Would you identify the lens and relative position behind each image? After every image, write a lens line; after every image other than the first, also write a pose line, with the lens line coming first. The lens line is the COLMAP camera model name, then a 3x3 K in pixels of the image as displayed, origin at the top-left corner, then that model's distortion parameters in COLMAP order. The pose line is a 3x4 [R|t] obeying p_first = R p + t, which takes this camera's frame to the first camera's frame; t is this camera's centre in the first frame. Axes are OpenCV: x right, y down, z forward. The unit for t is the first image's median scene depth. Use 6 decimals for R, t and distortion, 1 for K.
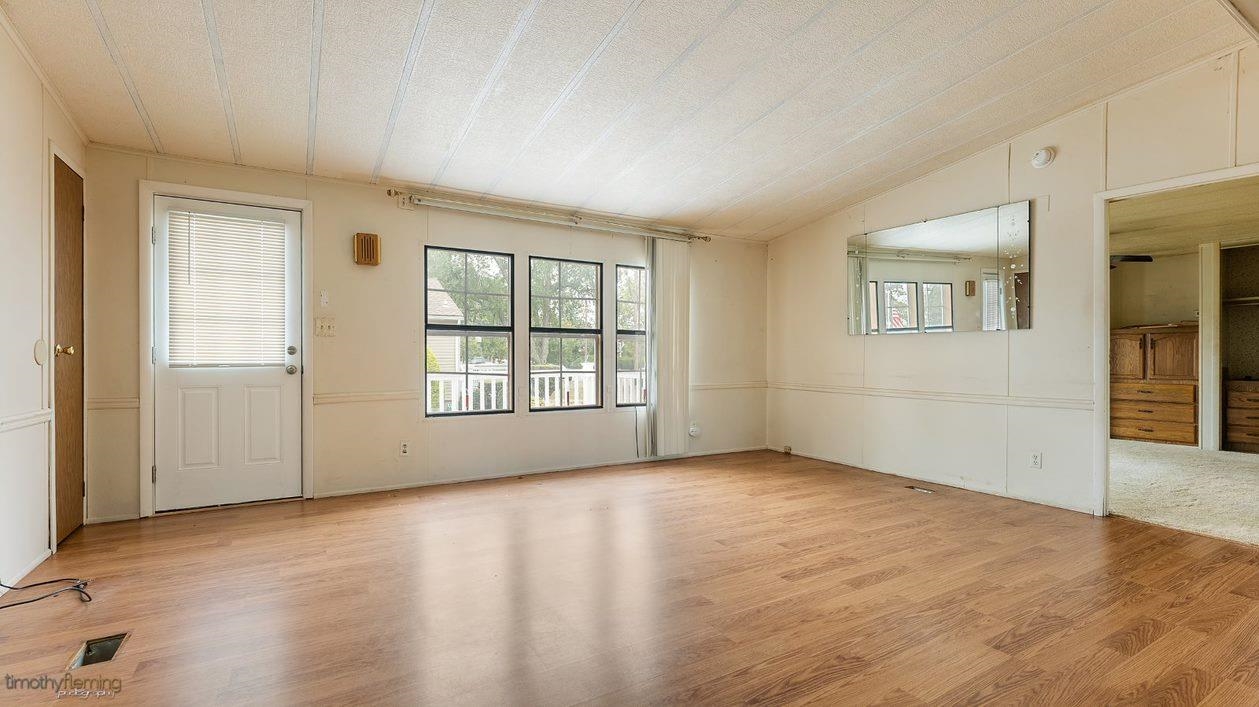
lens RADIAL K [[531.8, 0, 596.0], [0, 531.8, 350.9], [0, 0, 1]] dist [0.002511, 0.000042]
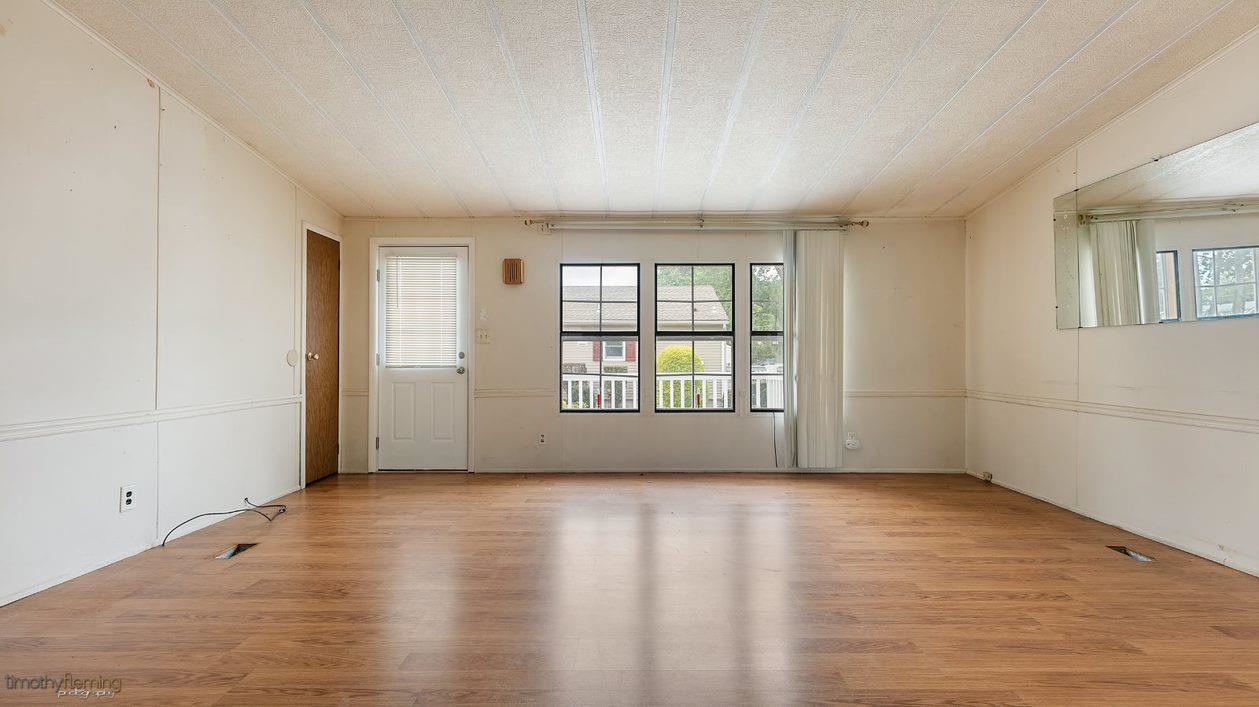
lens RADIAL K [[508.4, 0, 627.4], [0, 508.4, 347.8], [0, 0, 1]] dist [0.000845, 0.000036]
pose [[0.876145, -0.011409, -0.481913, 0.335630], [0.008238, 0.999928, -0.008697, -0.004192], [0.481978, 0.003650, 0.876176, 0.104497]]
